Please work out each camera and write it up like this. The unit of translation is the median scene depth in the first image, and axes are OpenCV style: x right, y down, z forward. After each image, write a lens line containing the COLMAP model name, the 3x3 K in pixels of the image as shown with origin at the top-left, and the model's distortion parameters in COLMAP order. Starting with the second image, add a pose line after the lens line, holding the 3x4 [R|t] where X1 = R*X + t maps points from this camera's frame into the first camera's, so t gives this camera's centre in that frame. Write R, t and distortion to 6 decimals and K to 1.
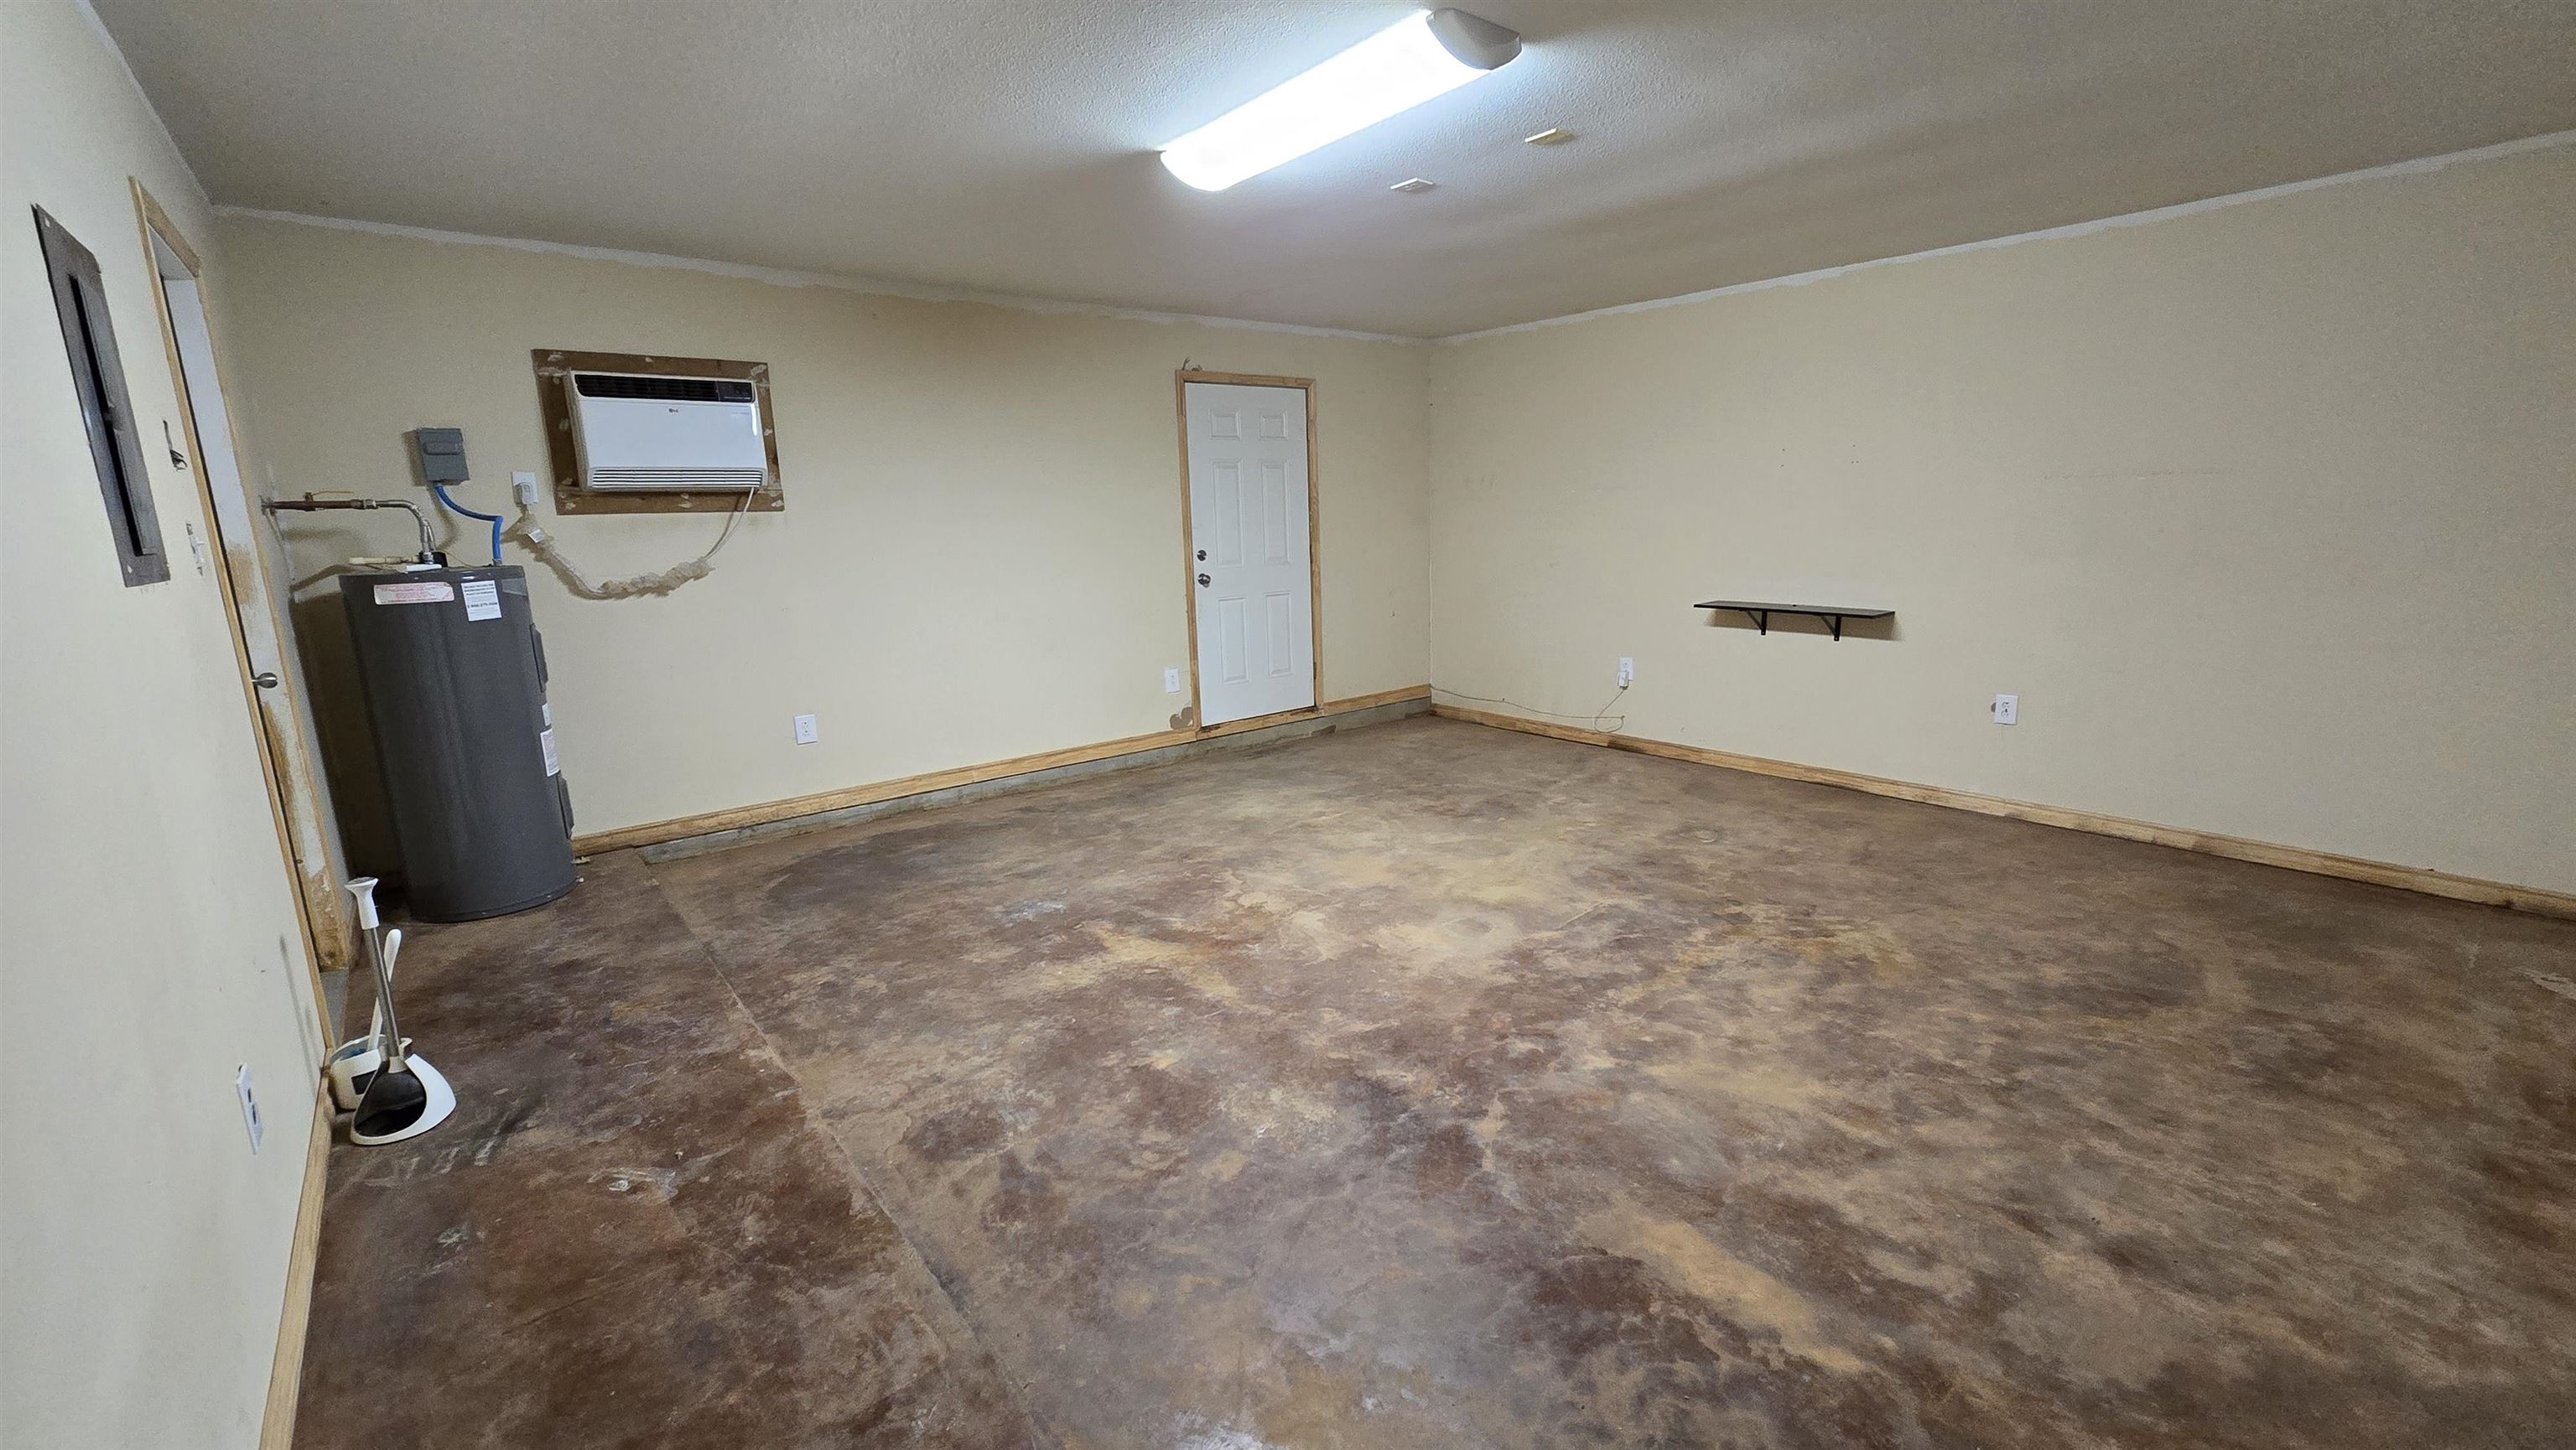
lens RADIAL K [[1051.9, 0, 1288.0], [0, 1051.9, 725.0], [0, 0, 1]] dist [0.000877, -0.000195]
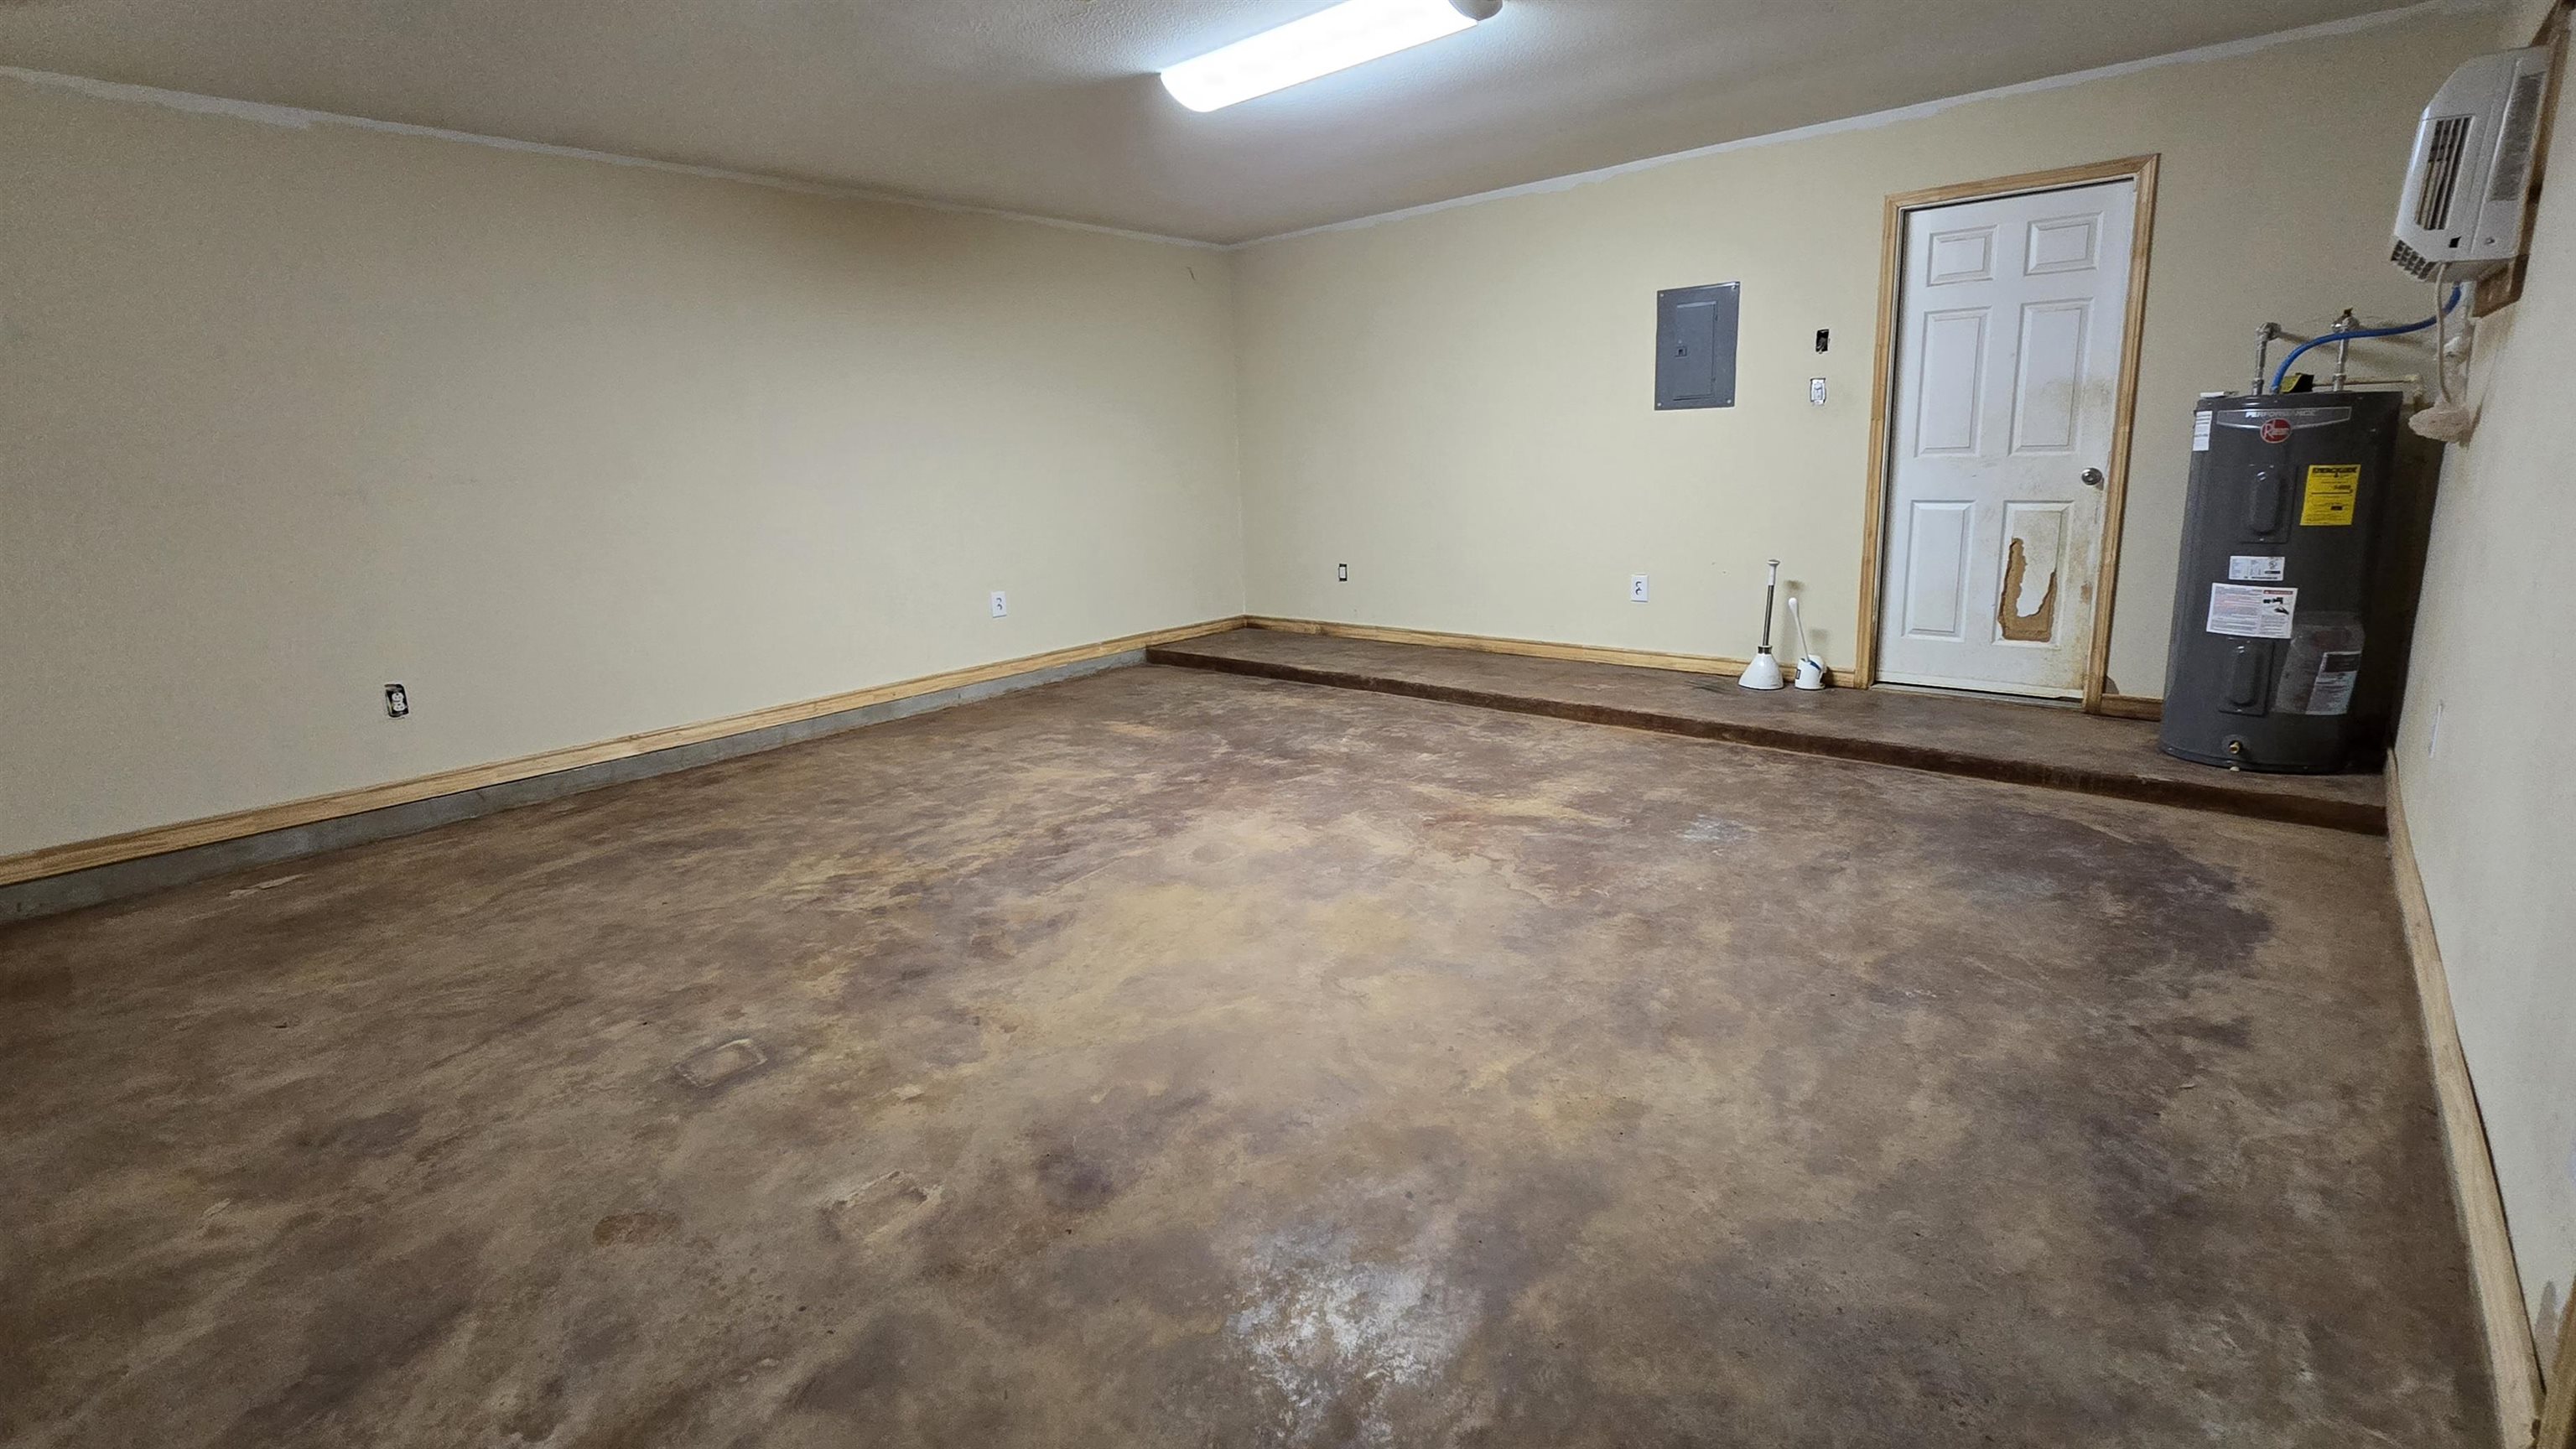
lens RADIAL K [[1051.9, 0, 1288.0], [0, 1051.9, 724.5], [0, 0, 1]] dist [0.000877, -0.000195]
pose [[-0.983835, 0.104250, -0.145603, 0.226112], [0.027816, 0.892175, 0.450833, -0.316974], [0.176903, 0.439495, -0.880653, 1.739106]]
